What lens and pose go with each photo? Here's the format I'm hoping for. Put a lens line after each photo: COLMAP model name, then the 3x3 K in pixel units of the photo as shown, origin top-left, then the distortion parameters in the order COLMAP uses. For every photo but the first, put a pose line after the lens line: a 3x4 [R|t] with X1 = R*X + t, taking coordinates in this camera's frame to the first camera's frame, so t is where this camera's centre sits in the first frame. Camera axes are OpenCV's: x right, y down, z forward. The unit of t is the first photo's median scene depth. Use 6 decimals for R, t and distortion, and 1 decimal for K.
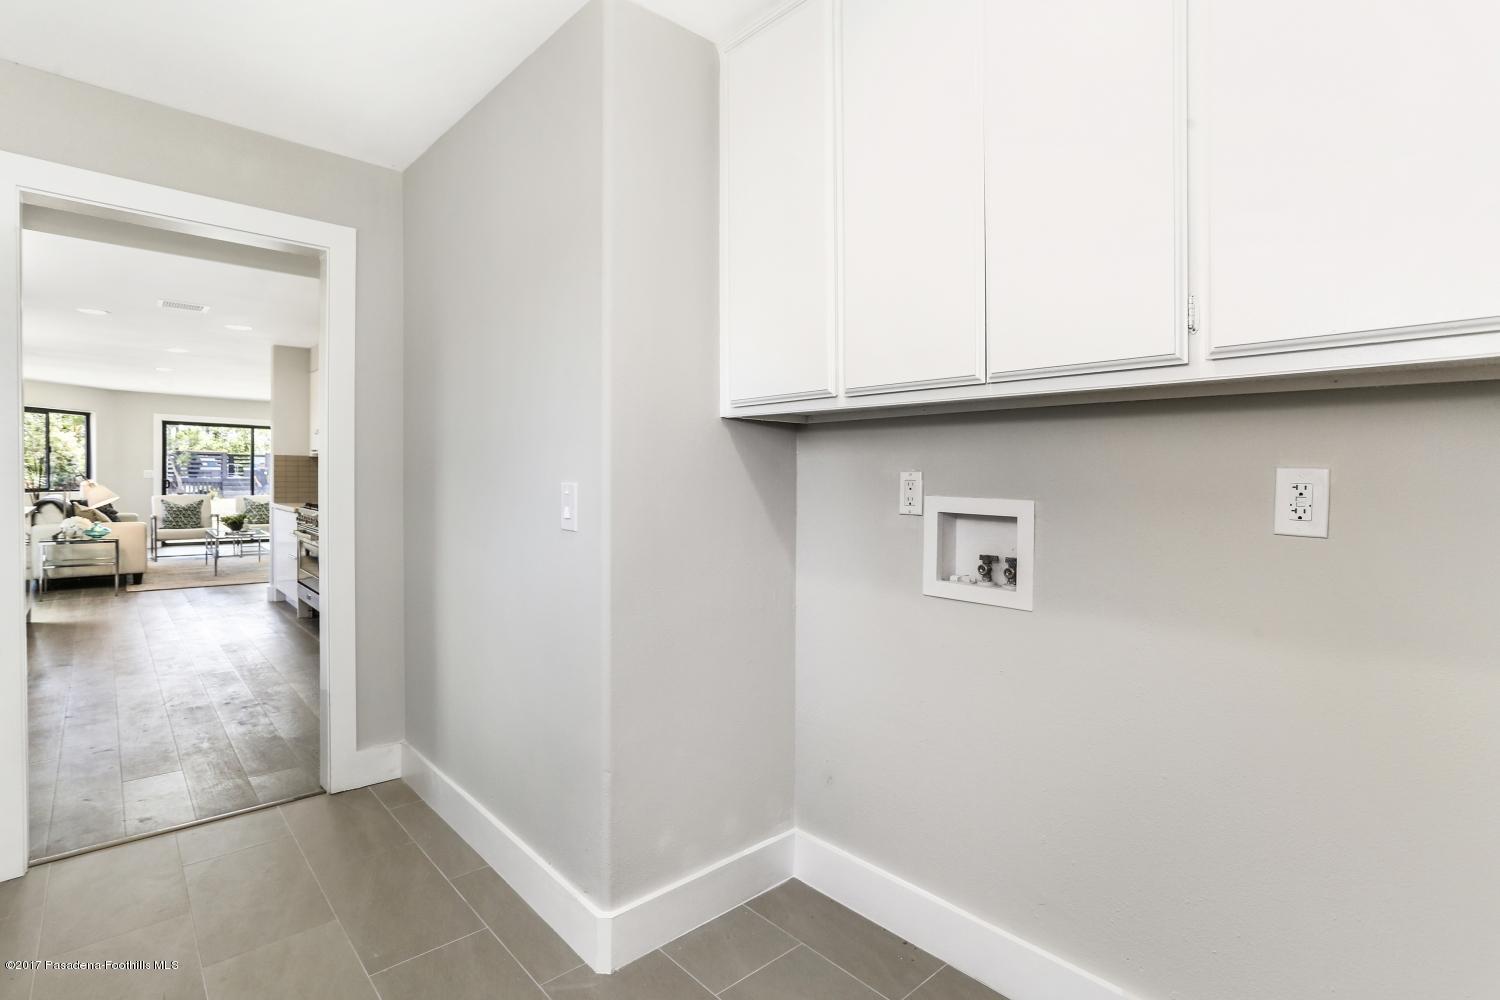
lens RADIAL K [[731.8, 0, 732.0], [0, 731.8, 487.2], [0, 0, 1]] dist [-0.004740, 0.000248]
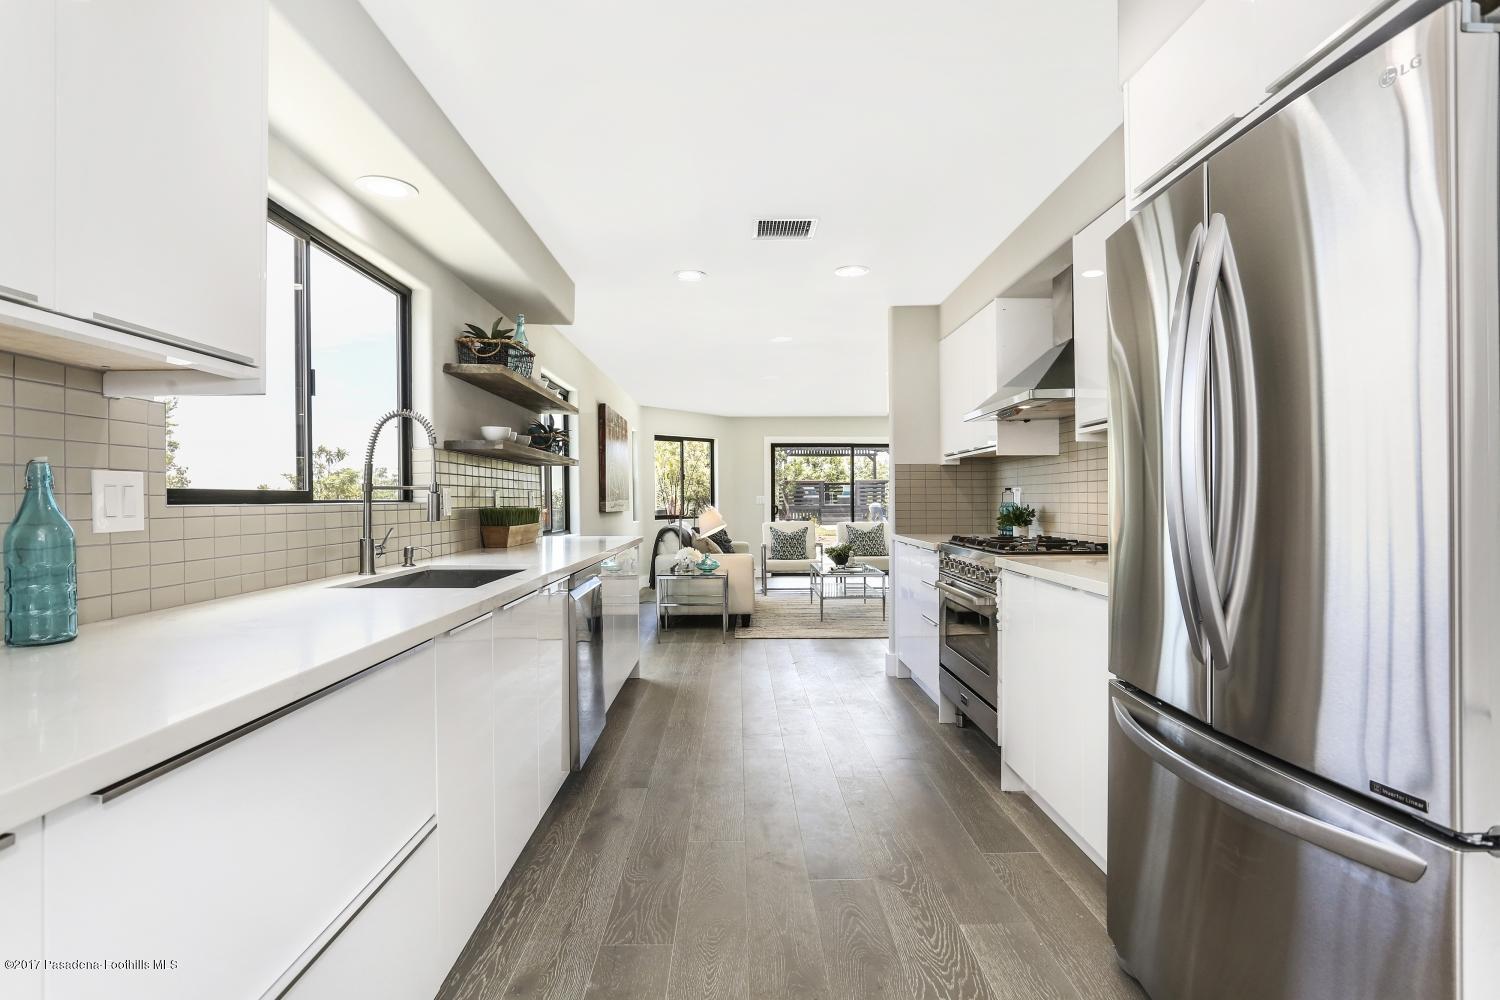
lens RADIAL K [[712.8, 0, 759.4], [0, 712.8, 512.7], [0, 0, 1]] dist [-0.000080, 0.000703]
pose [[0.771483, -0.008496, -0.636193, -0.231811], [0.007832, 0.999962, -0.003857, 0.002811], [0.636201, -0.002007, 0.771520, 0.312730]]
